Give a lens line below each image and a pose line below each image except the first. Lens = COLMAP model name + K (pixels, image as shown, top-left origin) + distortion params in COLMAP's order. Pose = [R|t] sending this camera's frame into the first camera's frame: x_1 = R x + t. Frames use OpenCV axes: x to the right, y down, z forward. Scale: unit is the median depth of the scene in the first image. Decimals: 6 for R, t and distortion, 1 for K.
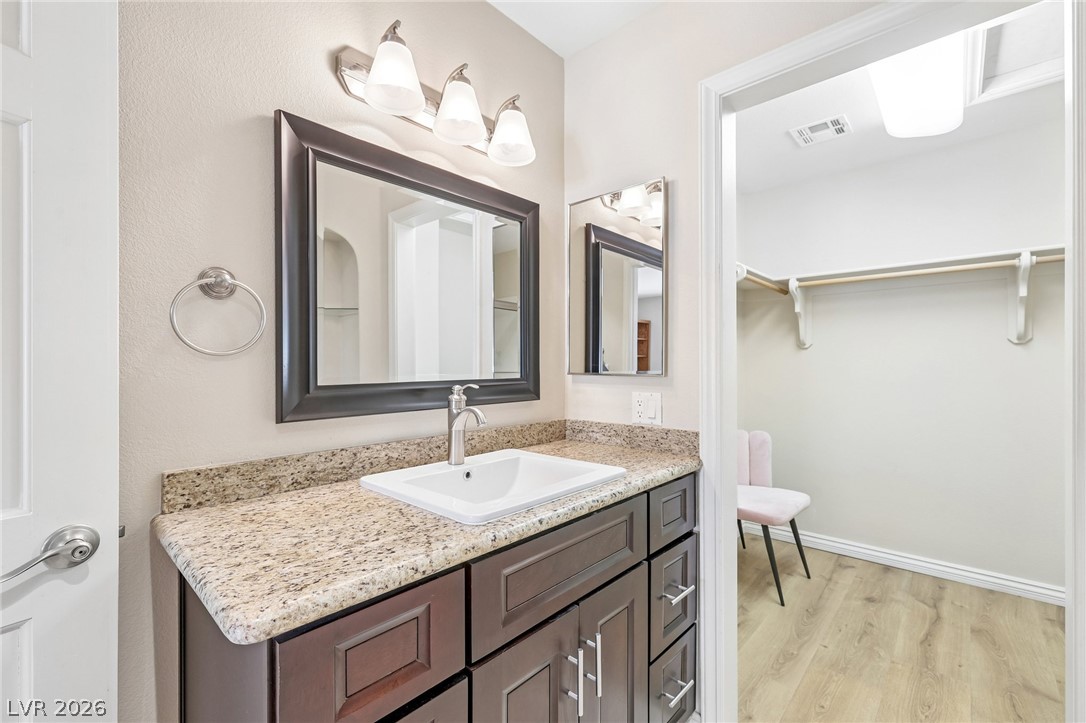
lens RADIAL K [[465.0, 0, 540.1], [0, 465.0, 360.2], [0, 0, 1]] dist [0.001054, 0.000078]
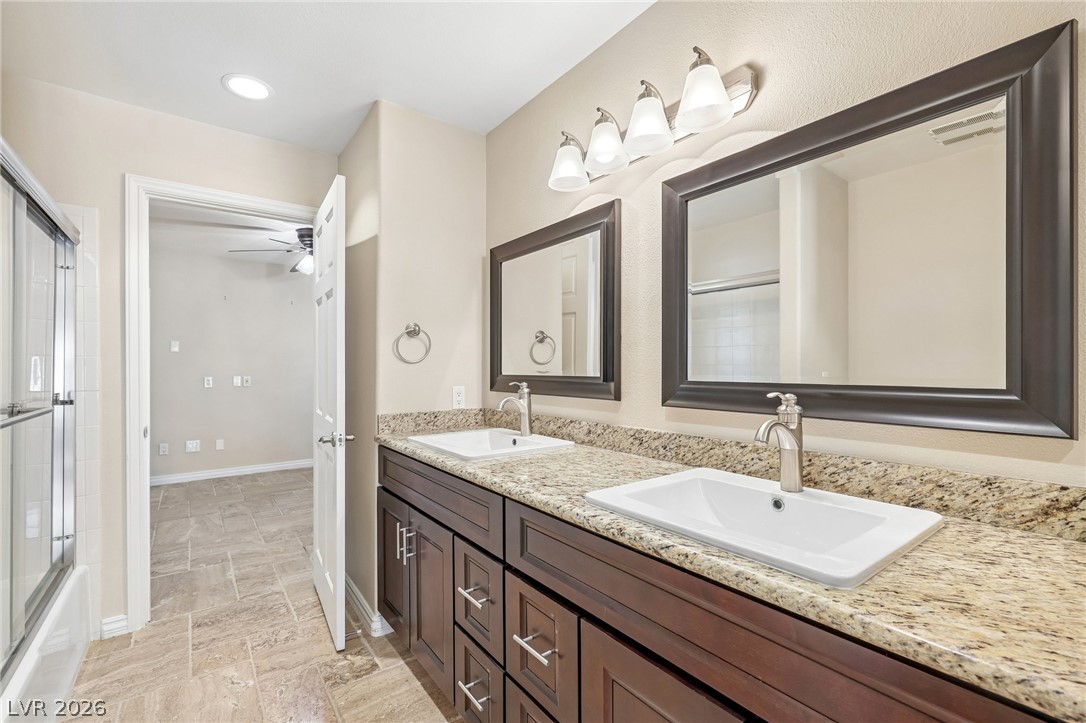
lens RADIAL K [[465.0, 0, 540.1], [0, 465.0, 360.2], [0, 0, 1]] dist [0.001054, 0.000078]
pose [[-0.173855, -0.008820, -0.984732, 0.974387], [-0.000633, 0.999961, -0.008845, 0.008098], [0.984771, -0.000915, -0.173854, 1.012502]]
